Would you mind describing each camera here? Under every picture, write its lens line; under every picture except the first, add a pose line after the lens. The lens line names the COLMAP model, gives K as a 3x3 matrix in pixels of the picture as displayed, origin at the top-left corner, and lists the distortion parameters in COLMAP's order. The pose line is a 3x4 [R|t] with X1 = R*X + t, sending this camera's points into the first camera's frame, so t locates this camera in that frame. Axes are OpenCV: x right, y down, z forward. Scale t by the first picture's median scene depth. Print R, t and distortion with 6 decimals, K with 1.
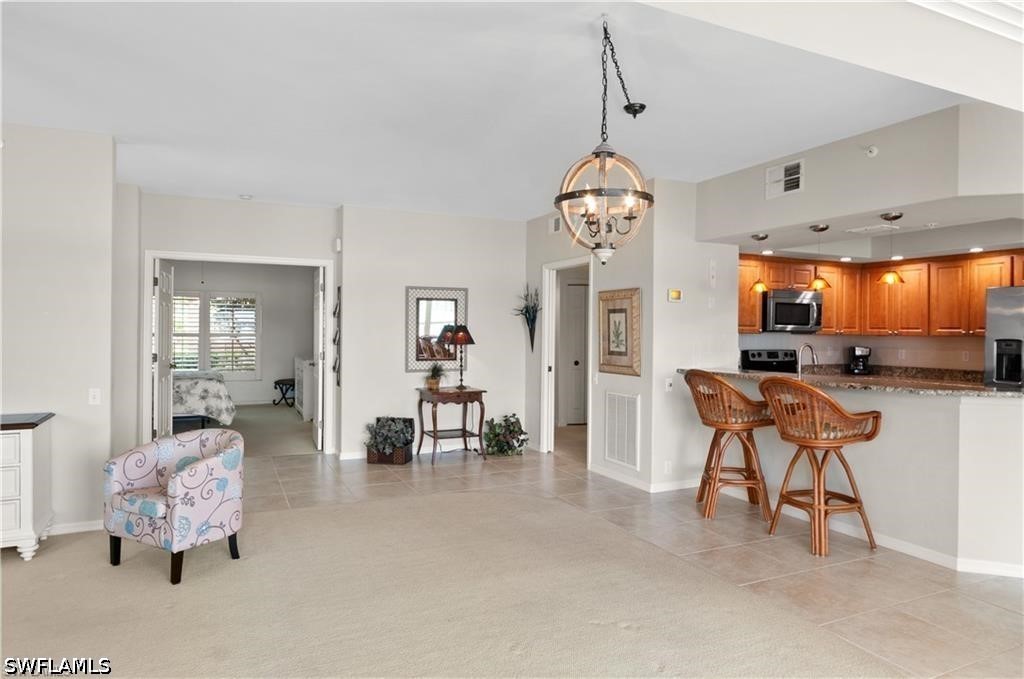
lens RADIAL K [[644.7, 0, 514.0], [0, 644.7, 337.8], [0, 0, 1]] dist [-0.003270, 0.000221]
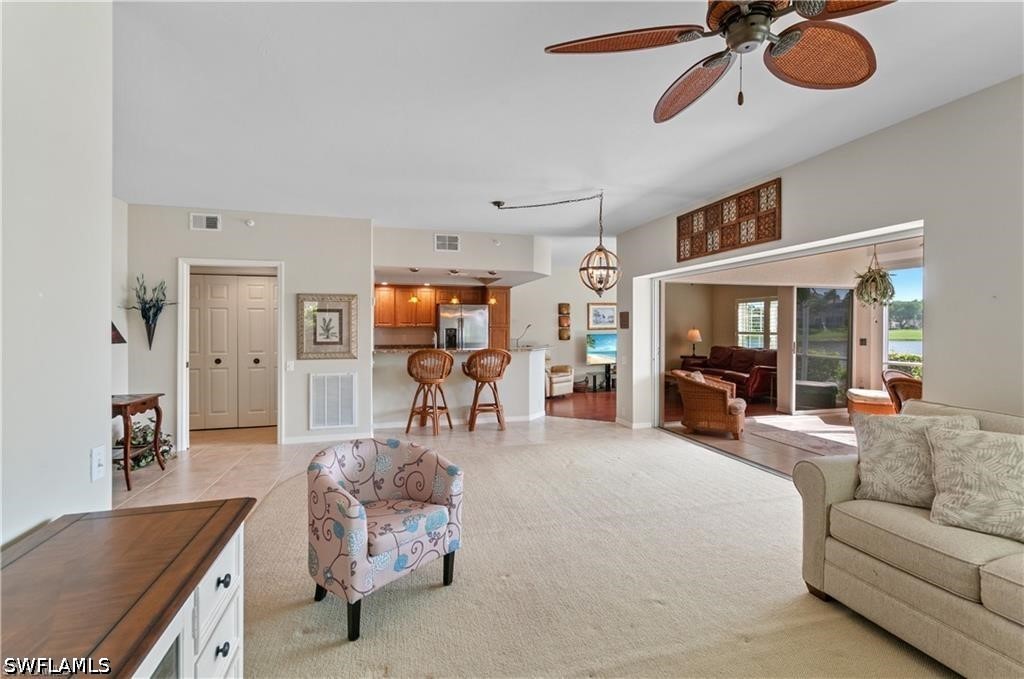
lens RADIAL K [[465.8, 0, 516.0], [0, 465.8, 331.0], [0, 0, 1]] dist [0.027504, 0.000783]
pose [[0.181145, -0.017710, 0.983297, -0.603542], [0.011620, 0.999807, 0.015866, -0.009551], [-0.983388, 0.008552, 0.181316, 0.400153]]
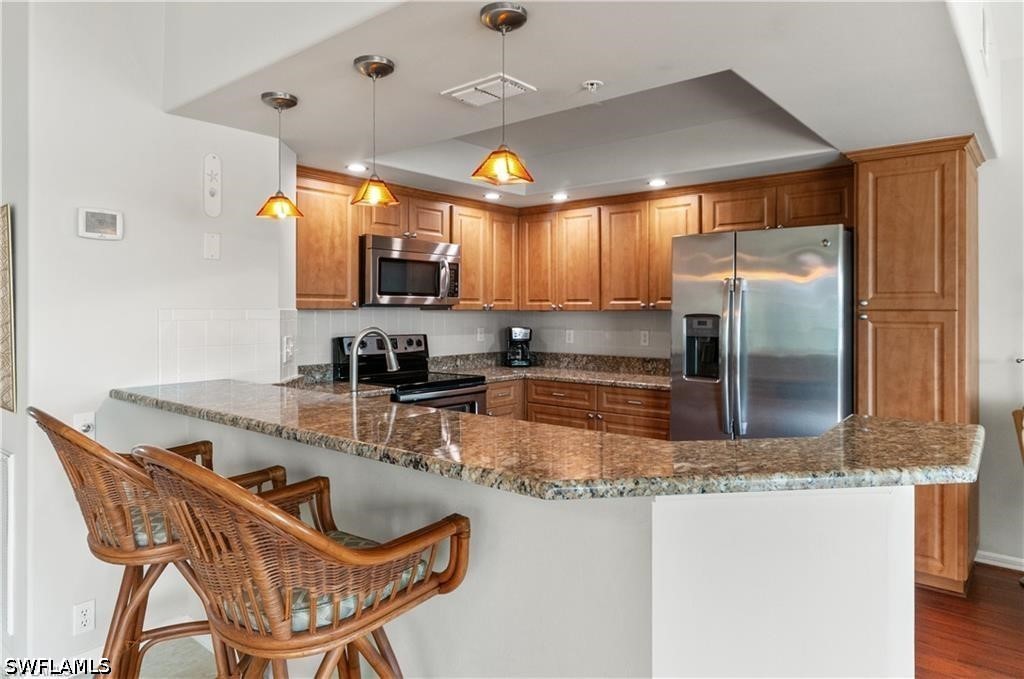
lens RADIAL K [[644.7, 0, 512.7], [0, 644.7, 329.4], [0, 0, 1]] dist [-0.003270, 0.000221]
pose [[0.912261, -0.021577, 0.409041, 0.262633], [0.013646, 0.999658, 0.022299, 0.000490], [-0.409382, -0.014761, 0.912244, 0.388417]]
